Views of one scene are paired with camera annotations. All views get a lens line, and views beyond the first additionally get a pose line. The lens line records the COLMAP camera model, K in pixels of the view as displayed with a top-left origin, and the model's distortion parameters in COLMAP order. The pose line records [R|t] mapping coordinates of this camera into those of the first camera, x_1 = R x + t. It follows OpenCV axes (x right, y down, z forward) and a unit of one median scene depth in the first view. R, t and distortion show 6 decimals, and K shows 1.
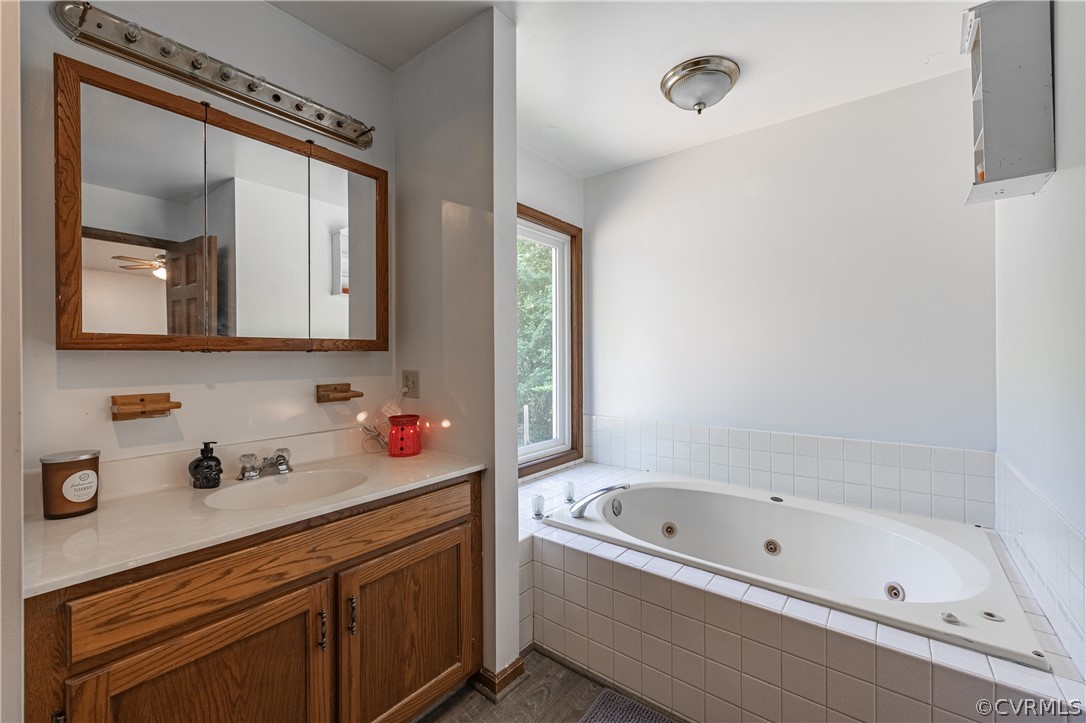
lens RADIAL K [[454.8, 0, 539.6], [0, 454.8, 356.5], [0, 0, 1]] dist [-0.000208, -0.000721]
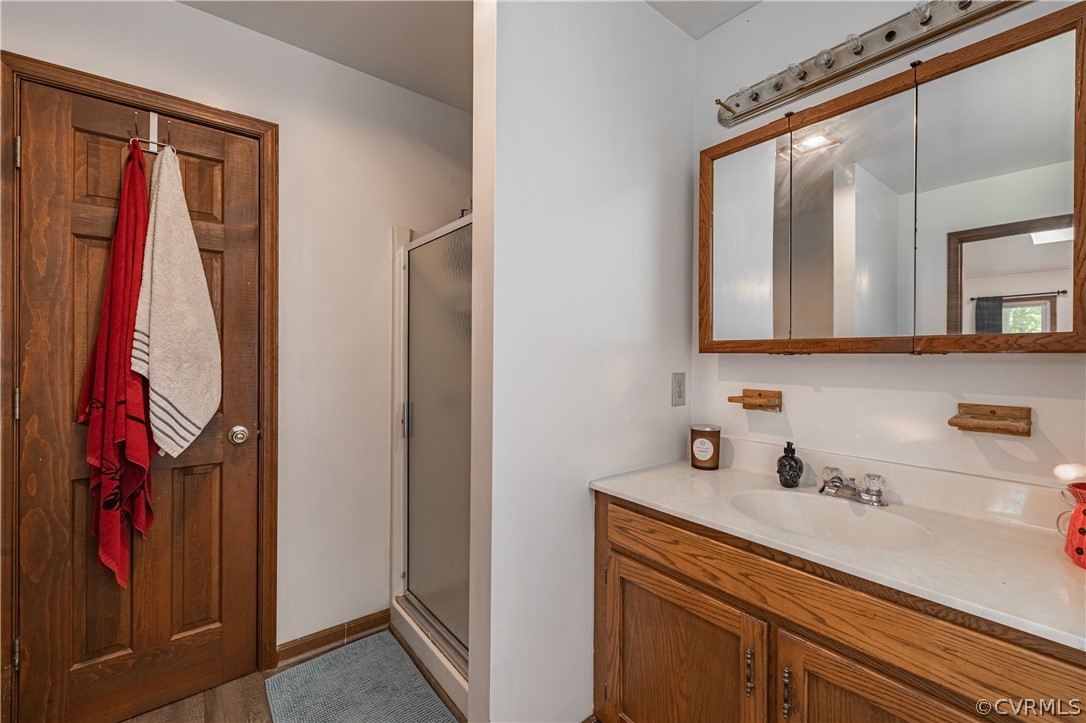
lens RADIAL K [[454.8, 0, 539.6], [0, 454.8, 353.8], [0, 0, 1]] dist [-0.000208, -0.000721]
pose [[-0.237266, 0.003251, -0.971439, 0.442169], [-0.007747, 0.999956, 0.005239, -0.013590], [0.971414, 0.008769, -0.237230, 0.763112]]
